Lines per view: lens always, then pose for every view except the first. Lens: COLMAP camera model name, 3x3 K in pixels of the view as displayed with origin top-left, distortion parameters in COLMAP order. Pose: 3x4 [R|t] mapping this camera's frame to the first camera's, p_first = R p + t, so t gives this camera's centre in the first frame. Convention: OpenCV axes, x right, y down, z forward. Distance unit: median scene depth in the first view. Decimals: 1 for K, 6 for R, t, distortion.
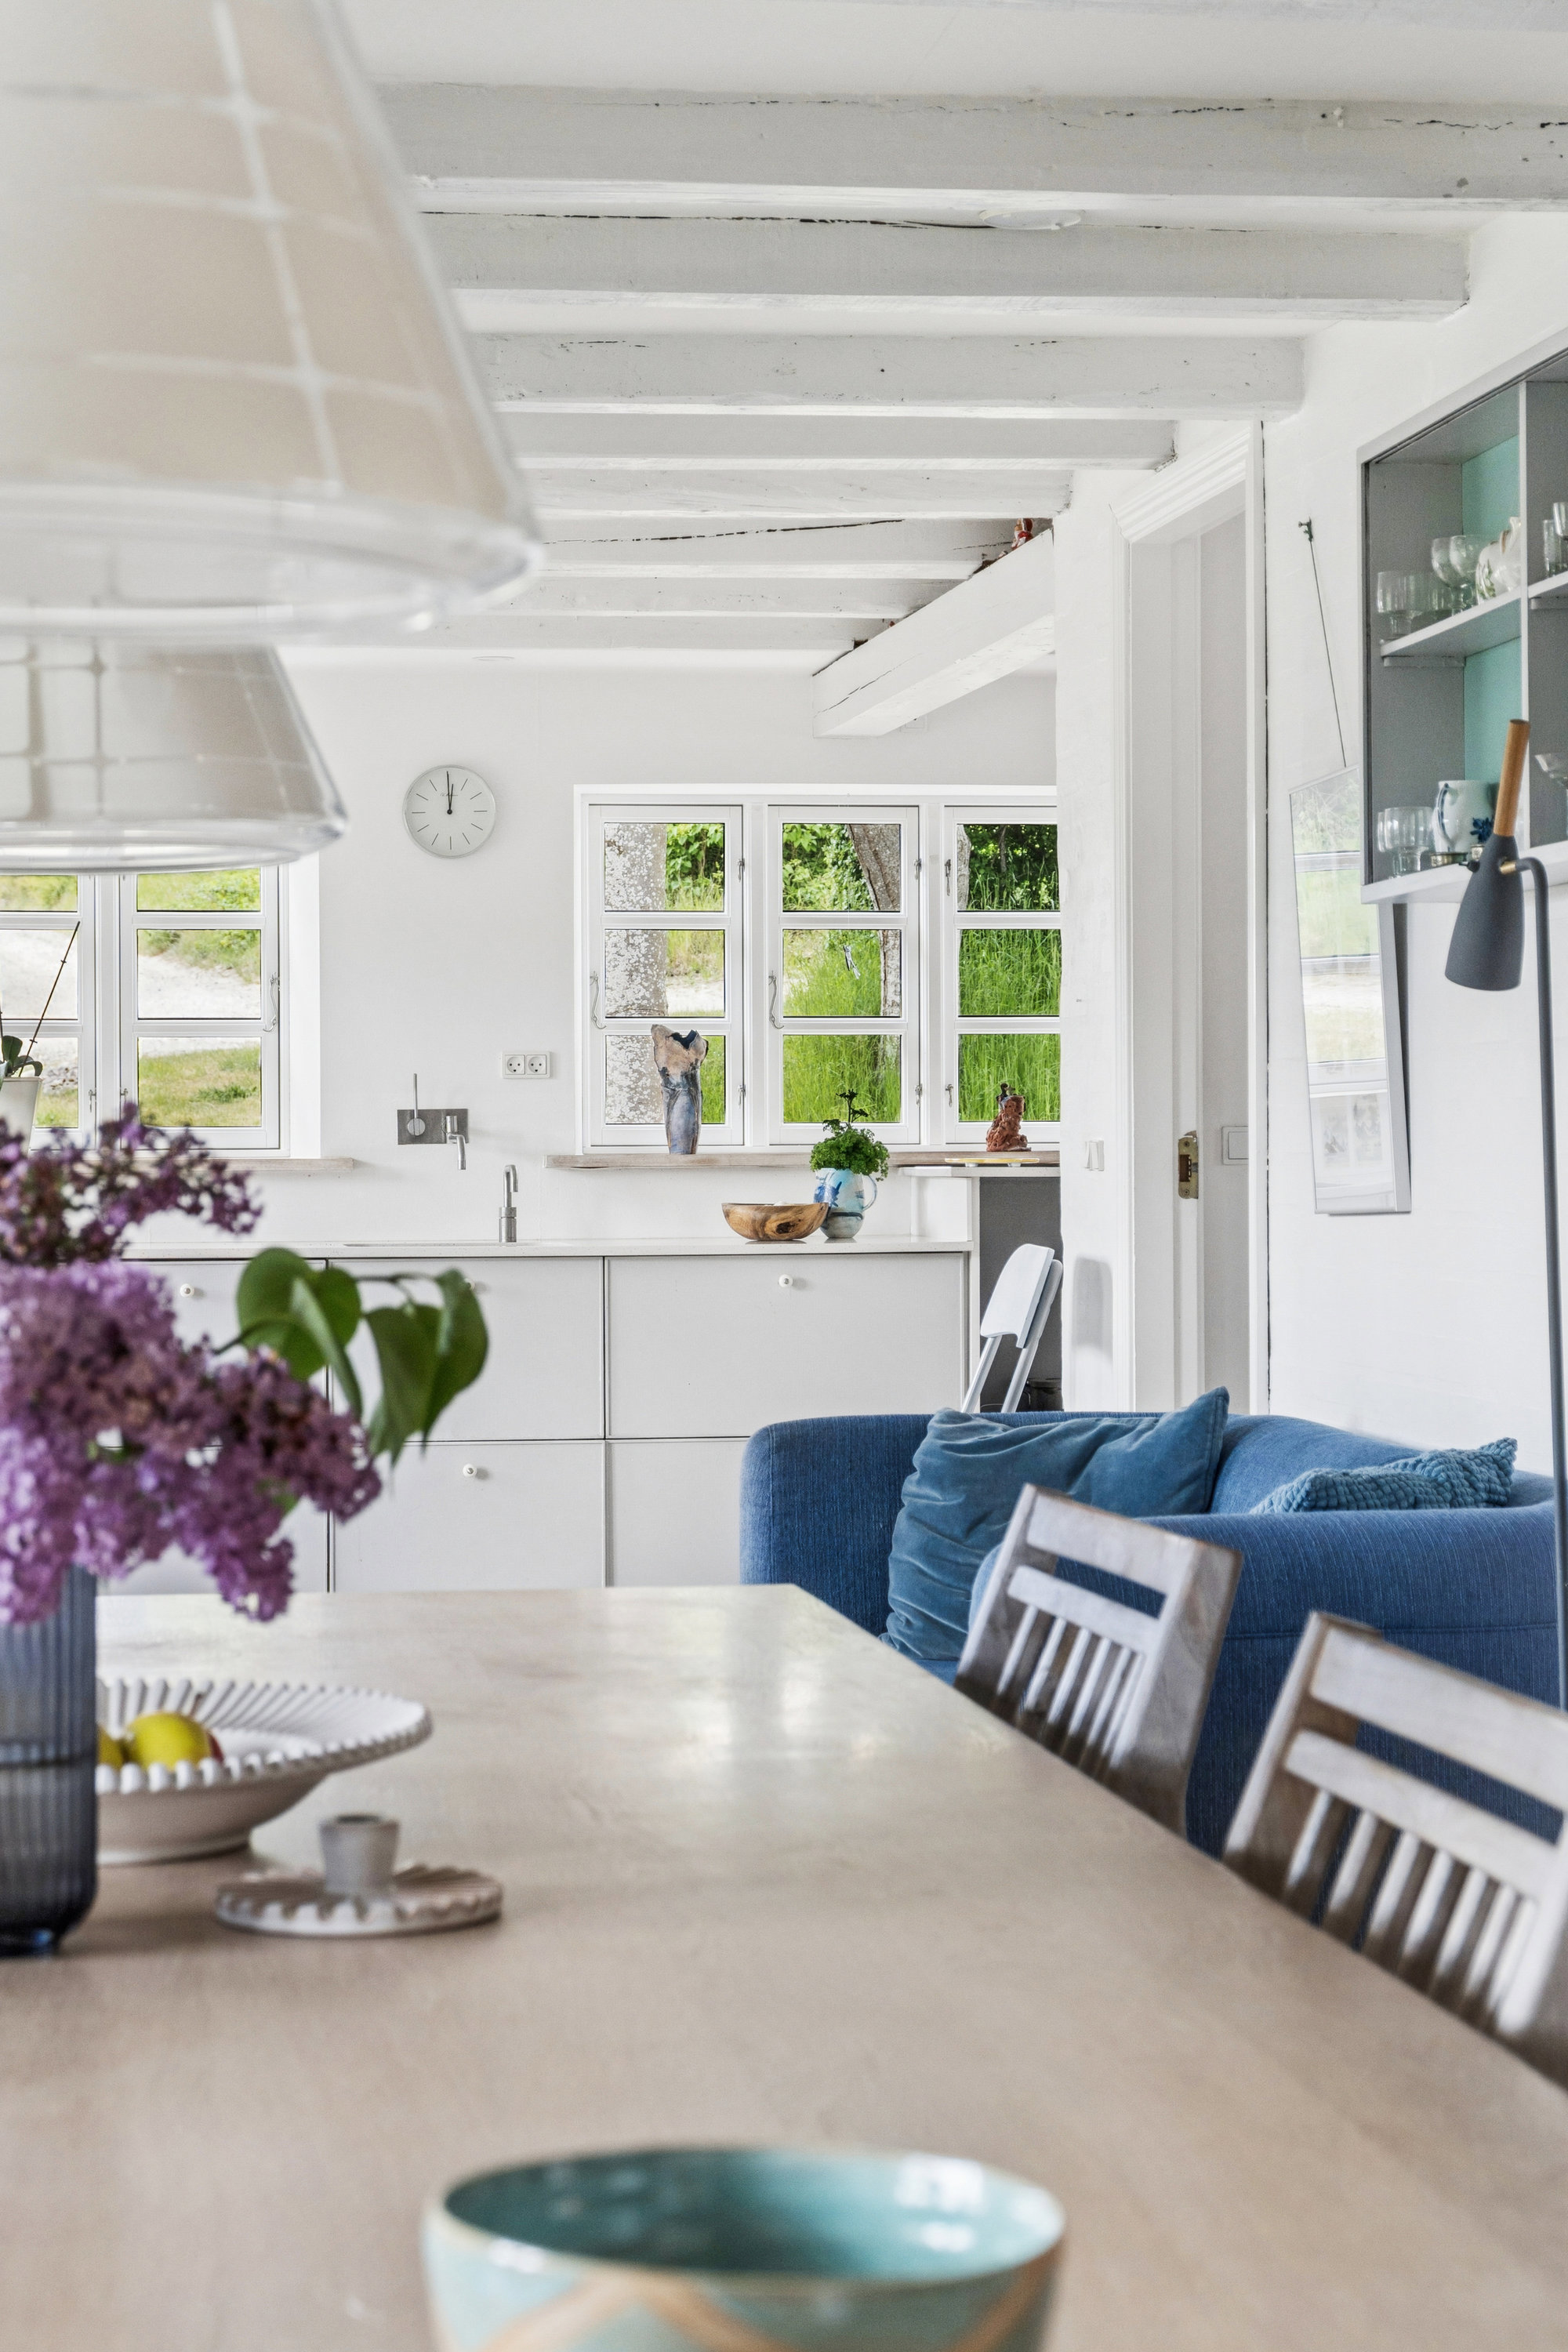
lens RADIAL K [[4509.2, 0, 784.0], [0, 4509.2, 1176.0], [0, 0, 1]] dist [0.016922, -0.068458]
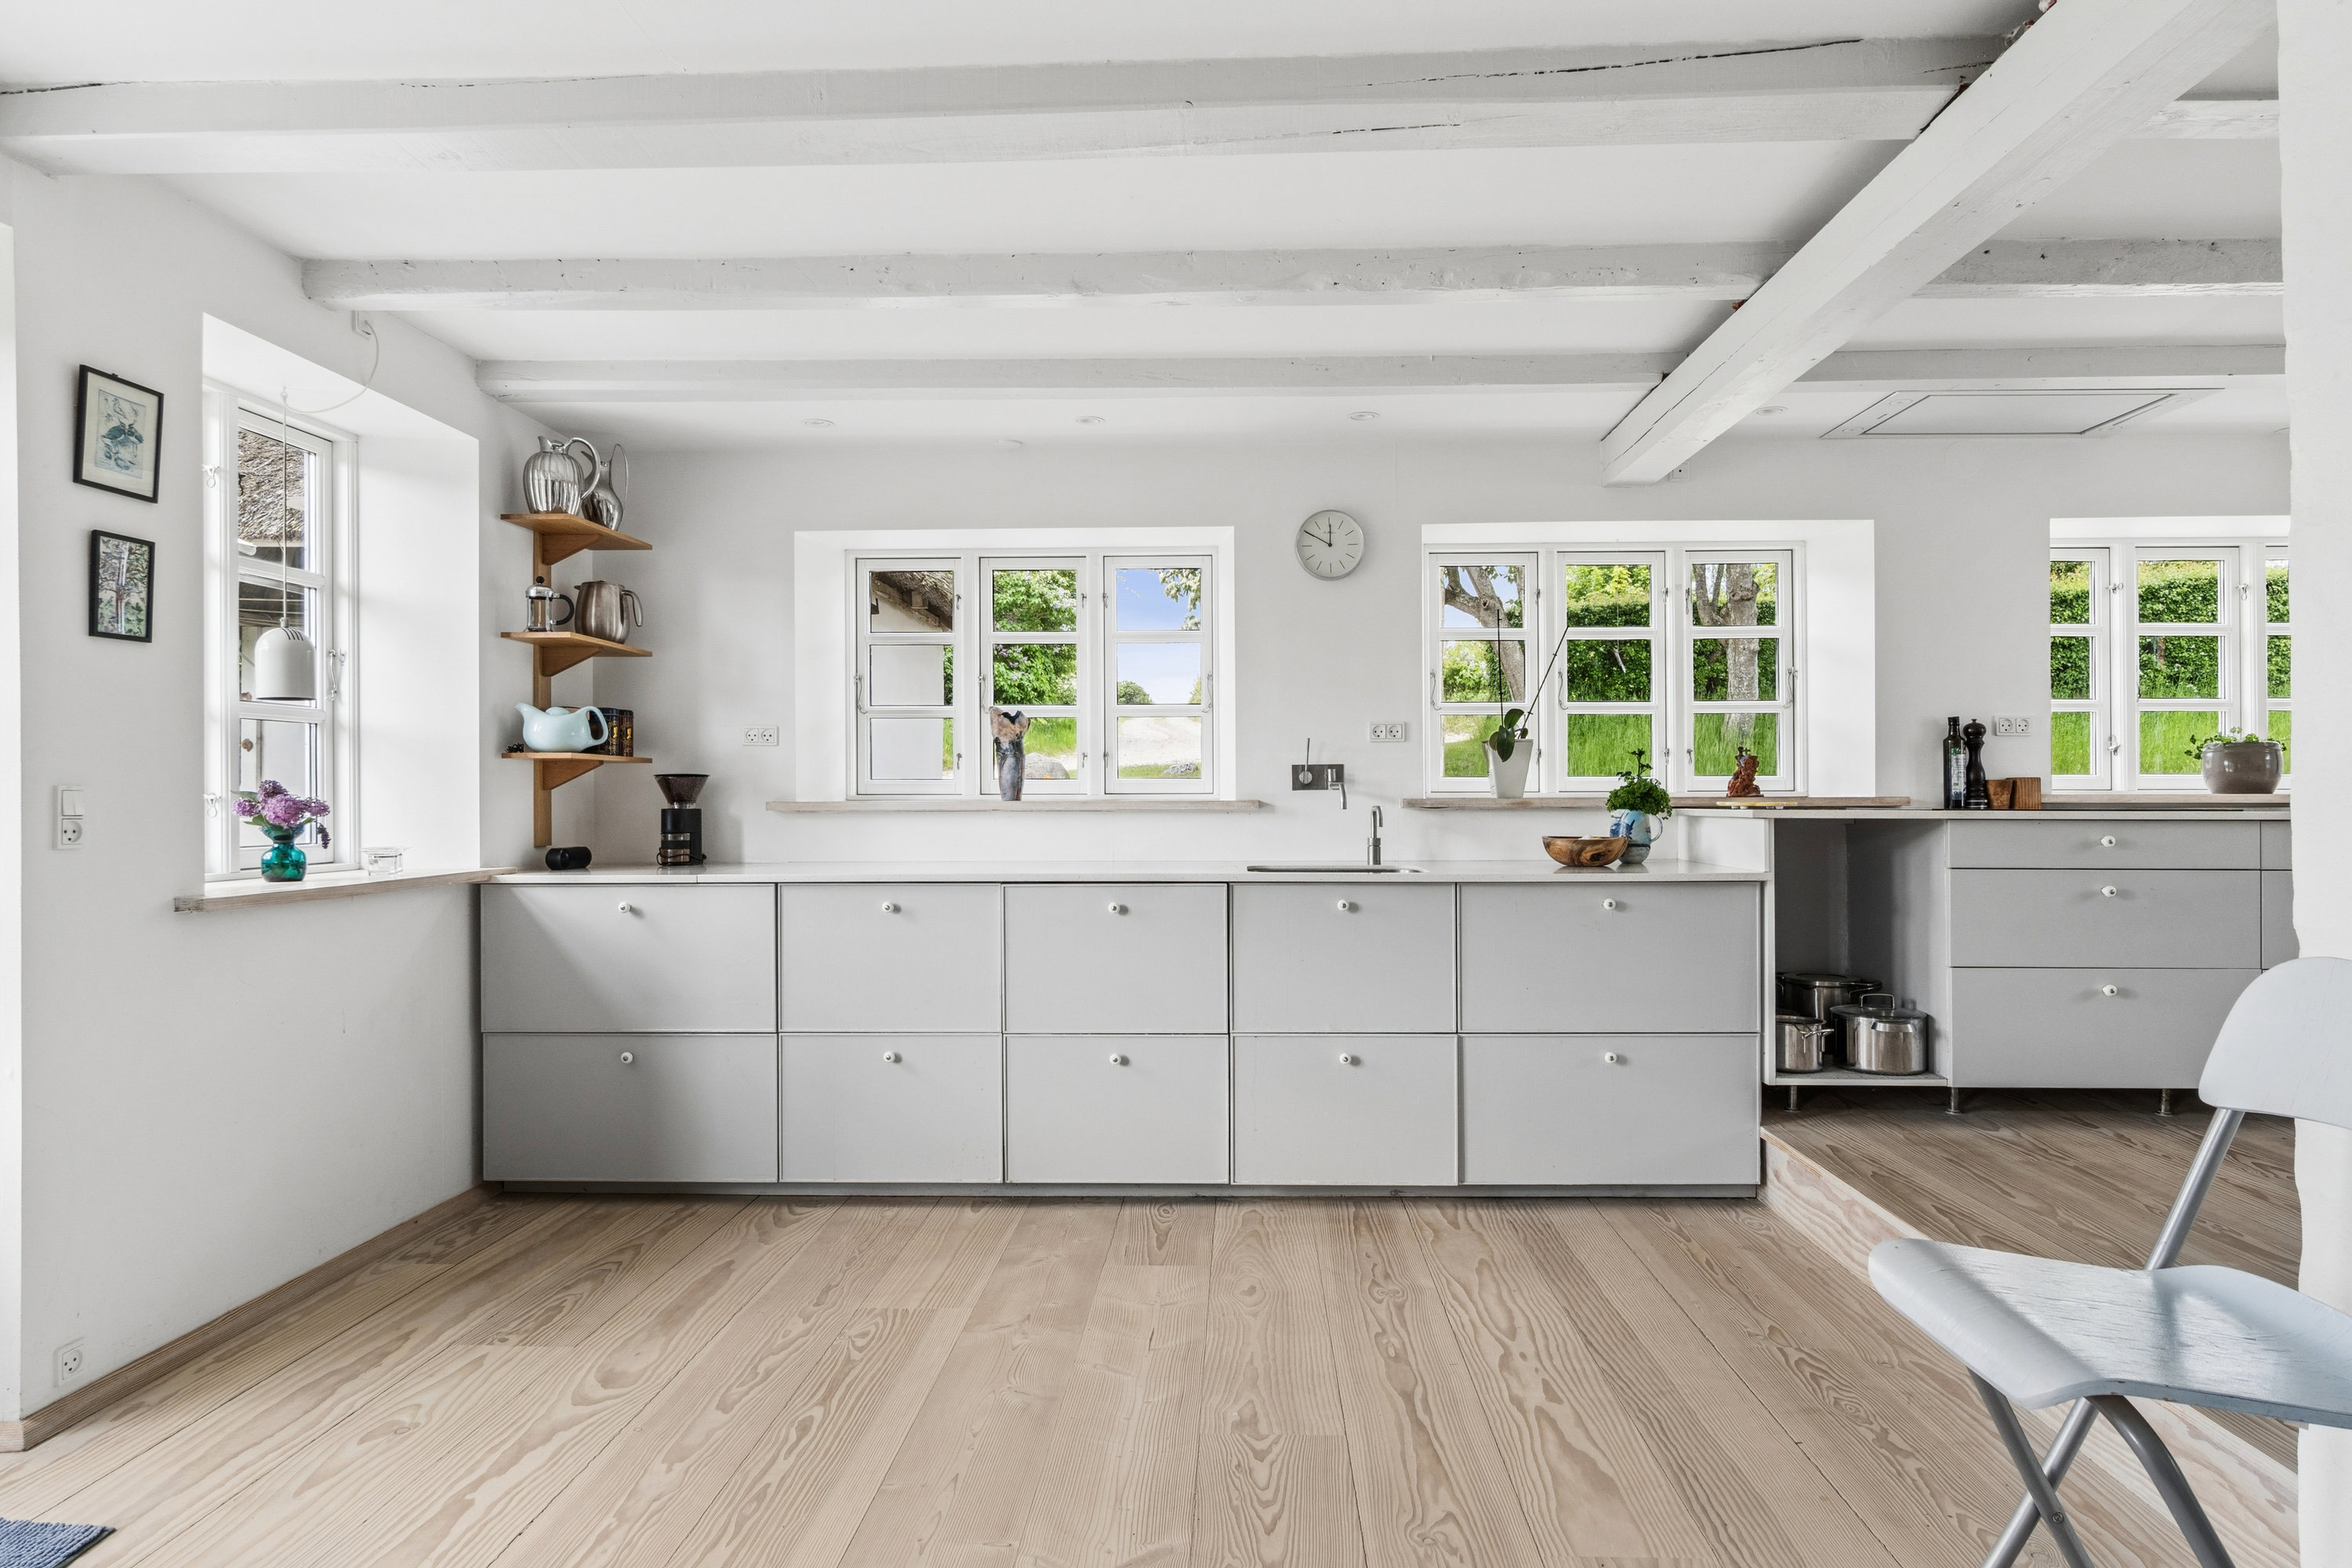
lens RADIAL K [[1361.1, 0, 1215.8], [0, 1361.1, 796.0], [0, 0, 1]] dist [-0.000836, 0.000031]
pose [[0.985907, 0.002792, -0.167274, -0.040135], [-0.003989, 0.999969, -0.006819, -0.002421], [0.167249, 0.007390, 0.985887, 0.597847]]
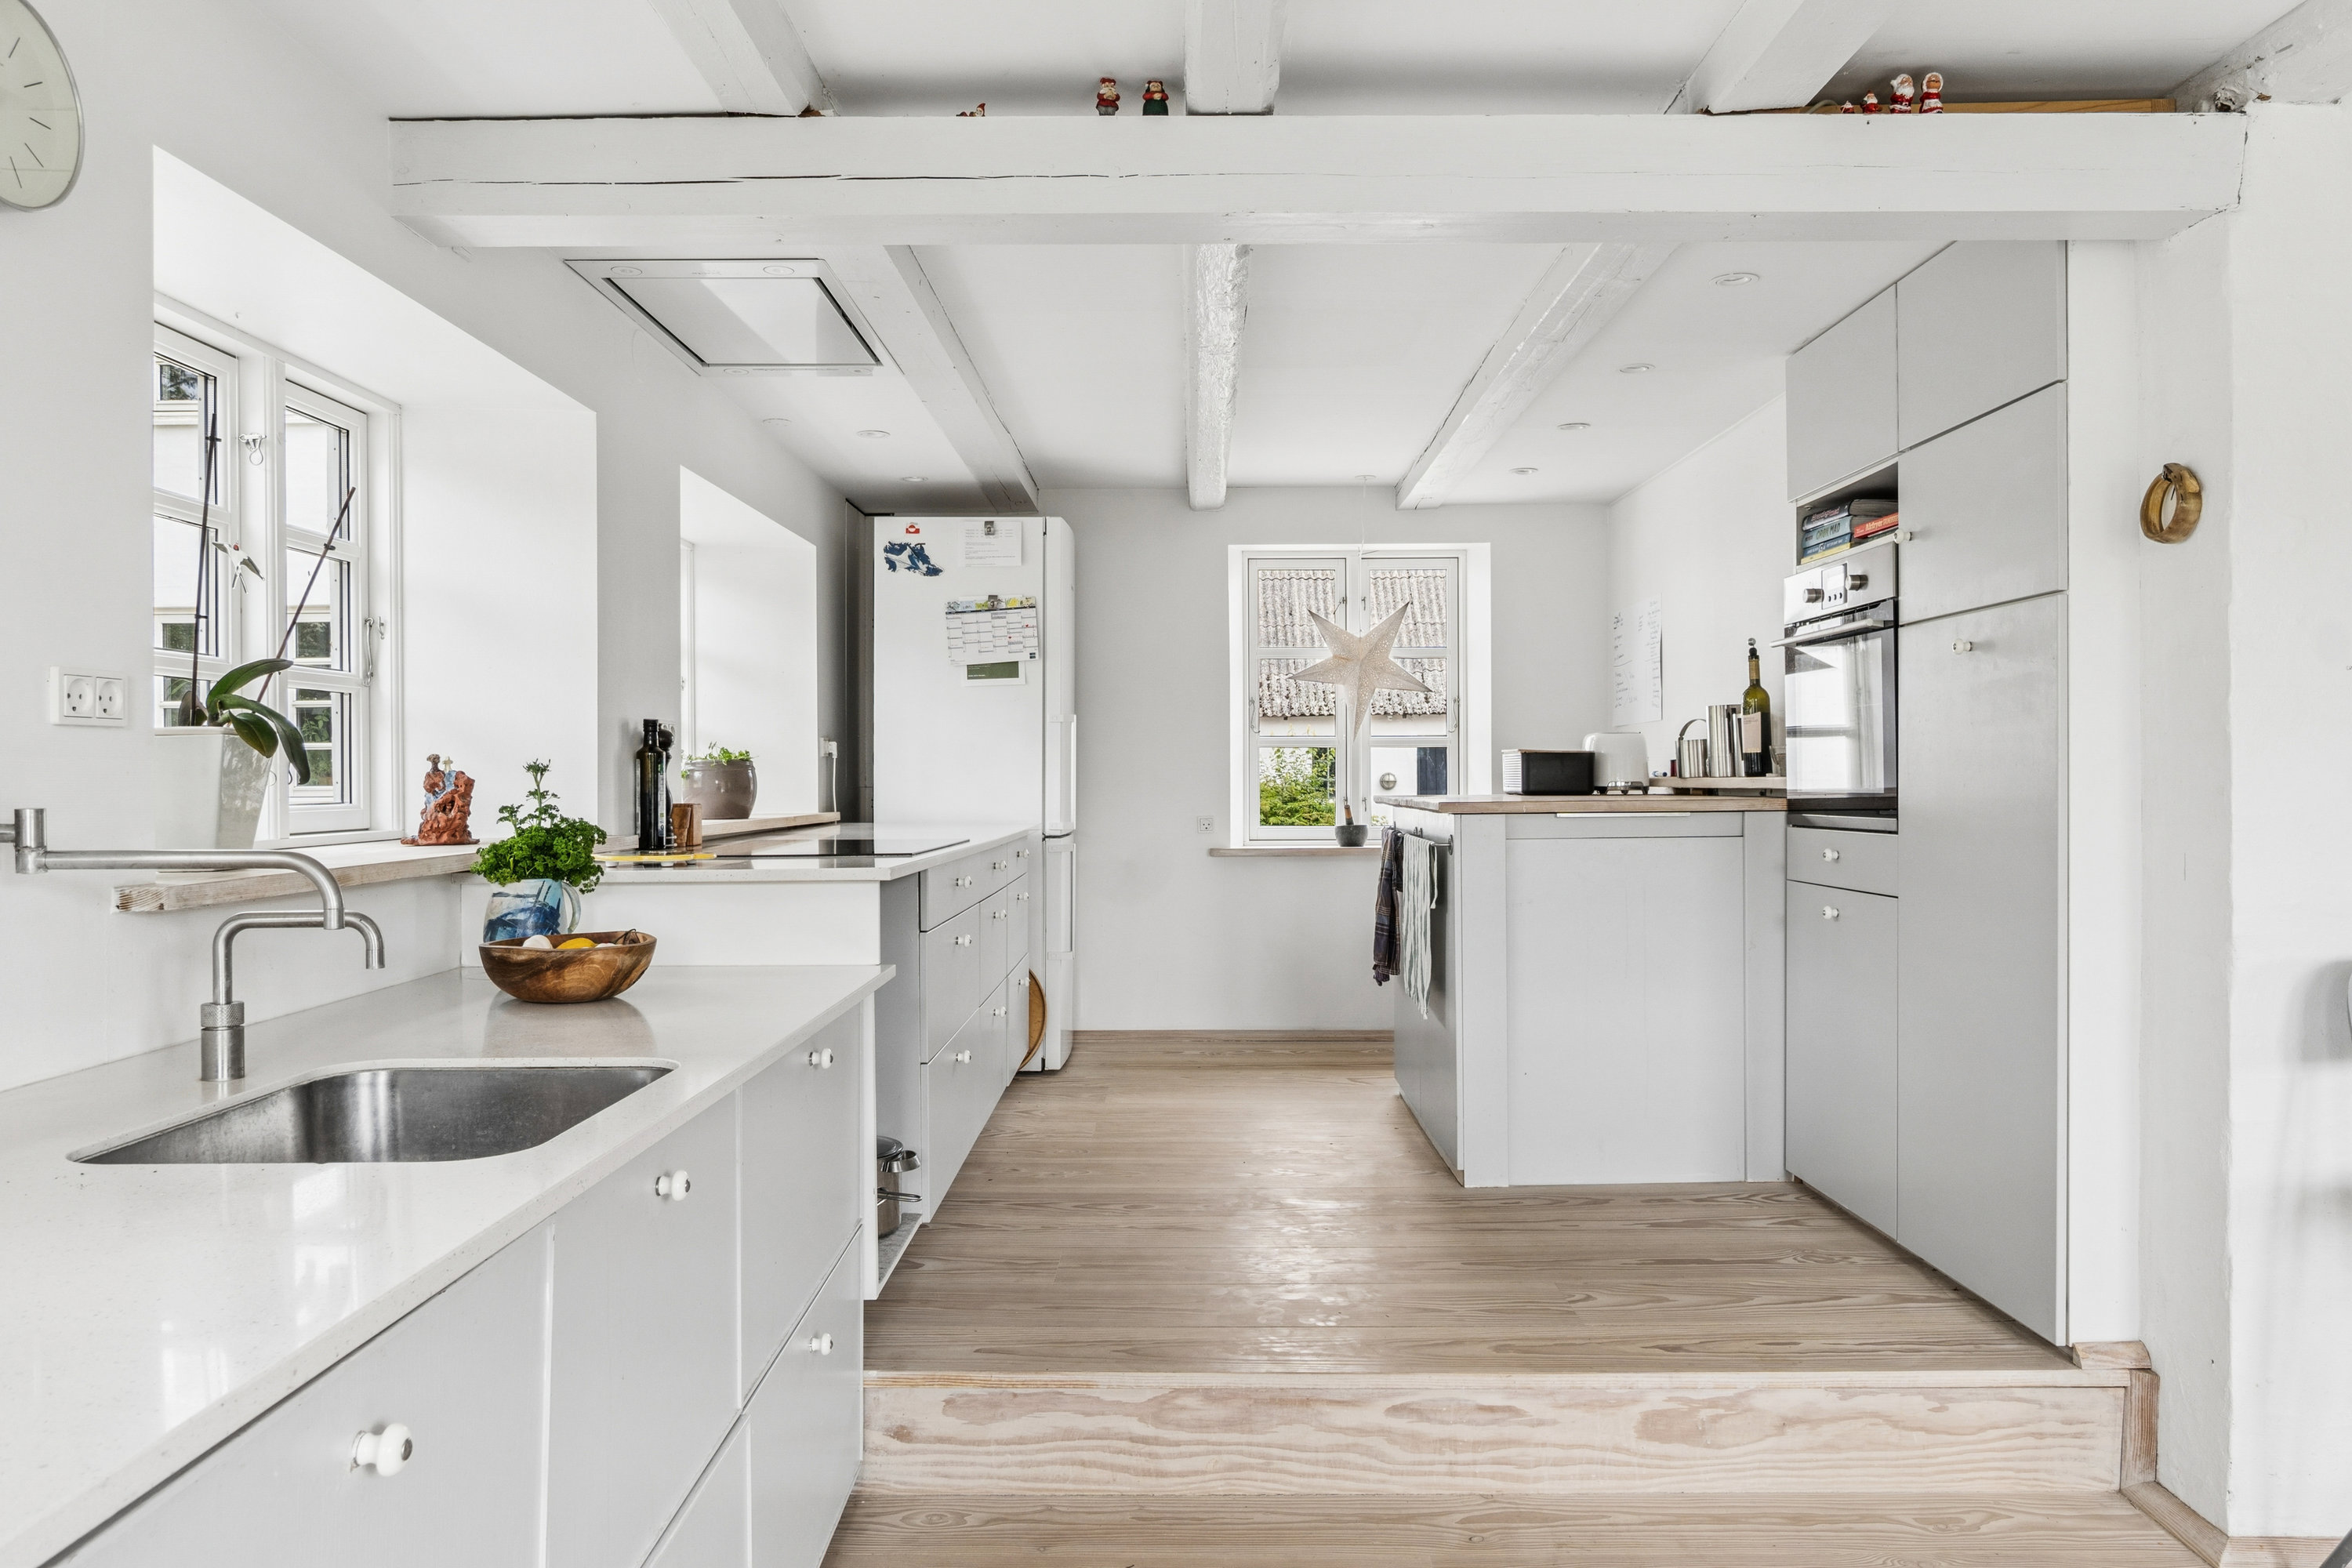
lens RADIAL K [[1608.7, 0, 1176.0], [0, 1608.7, 784.0], [0, 0, 1]] dist [0.004140, 0.002139]
pose [[0.143126, 0.002144, 0.989702, -0.207834], [0.007488, 0.999967, -0.003249, -0.014083], [-0.989676, 0.007876, 0.143105, 0.872938]]
